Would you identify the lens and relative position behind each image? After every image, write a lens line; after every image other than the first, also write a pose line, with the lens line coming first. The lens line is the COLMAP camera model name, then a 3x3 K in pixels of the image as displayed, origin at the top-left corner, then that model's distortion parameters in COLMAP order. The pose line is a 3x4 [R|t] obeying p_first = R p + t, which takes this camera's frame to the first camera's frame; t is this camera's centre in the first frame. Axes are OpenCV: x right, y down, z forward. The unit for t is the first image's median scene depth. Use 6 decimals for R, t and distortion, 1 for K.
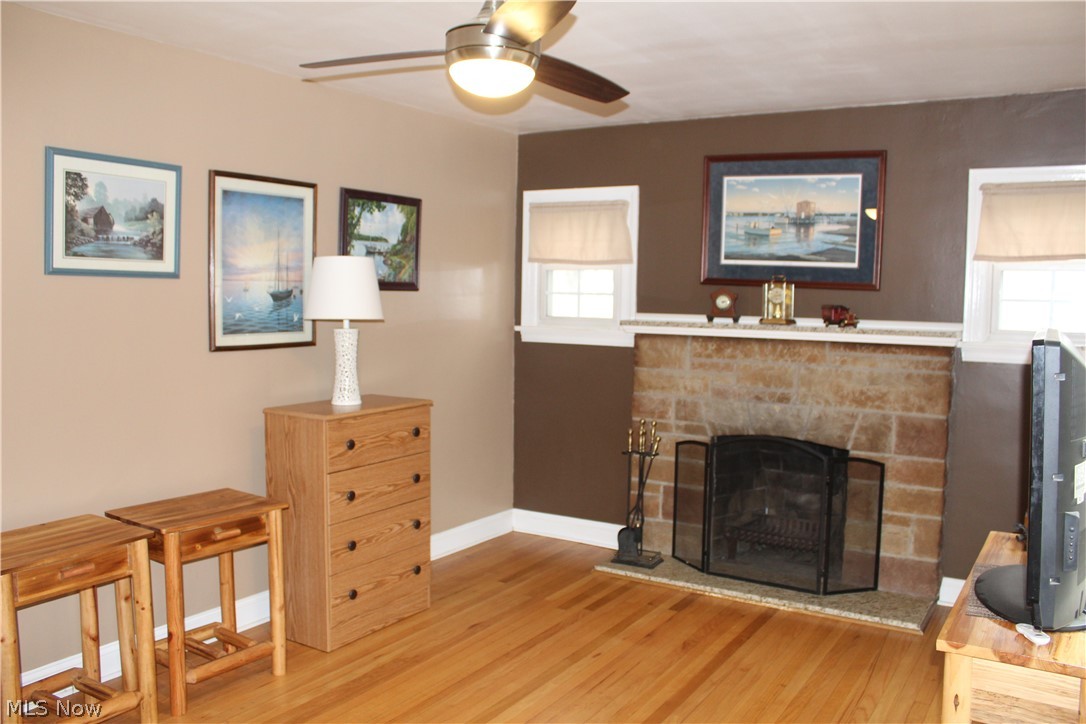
lens RADIAL K [[915.8, 0, 539.4], [0, 915.8, 359.6], [0, 0, 1]] dist [-0.030507, 0.023491]
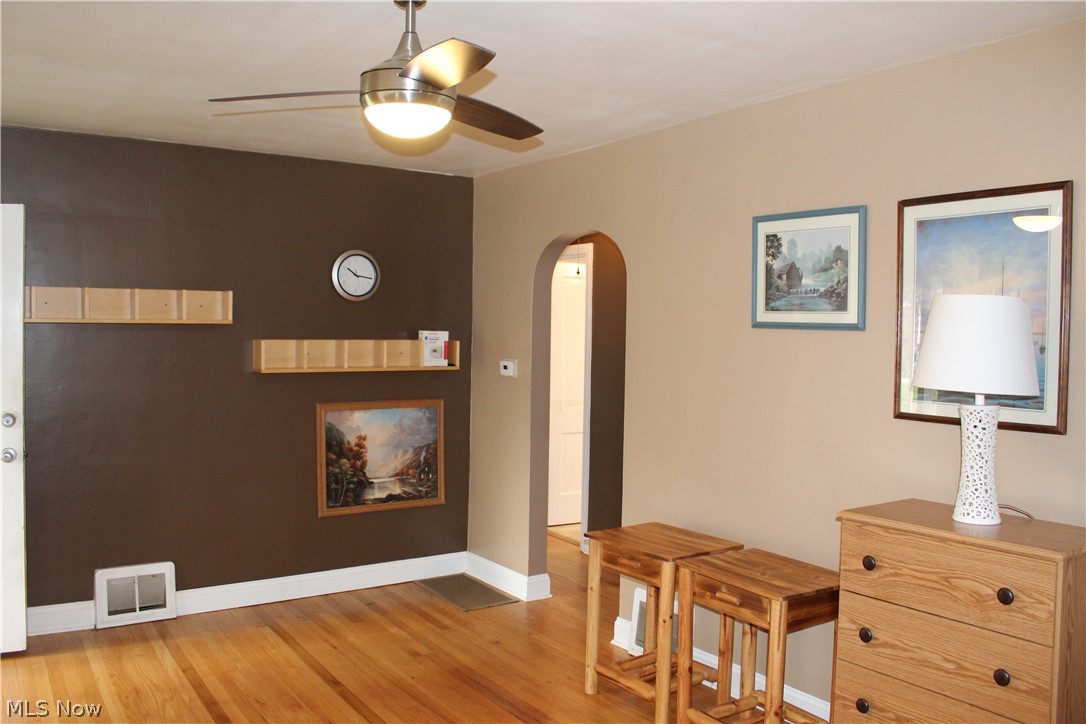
lens RADIAL K [[915.8, 0, 537.5], [0, 915.8, 365.1], [0, 0, 1]] dist [-0.030507, 0.023491]
pose [[-0.367740, 0.029729, -0.929453, 0.578542], [-0.080356, 0.994734, 0.063610, -0.090043], [0.926450, 0.098079, -0.363415, 1.074645]]
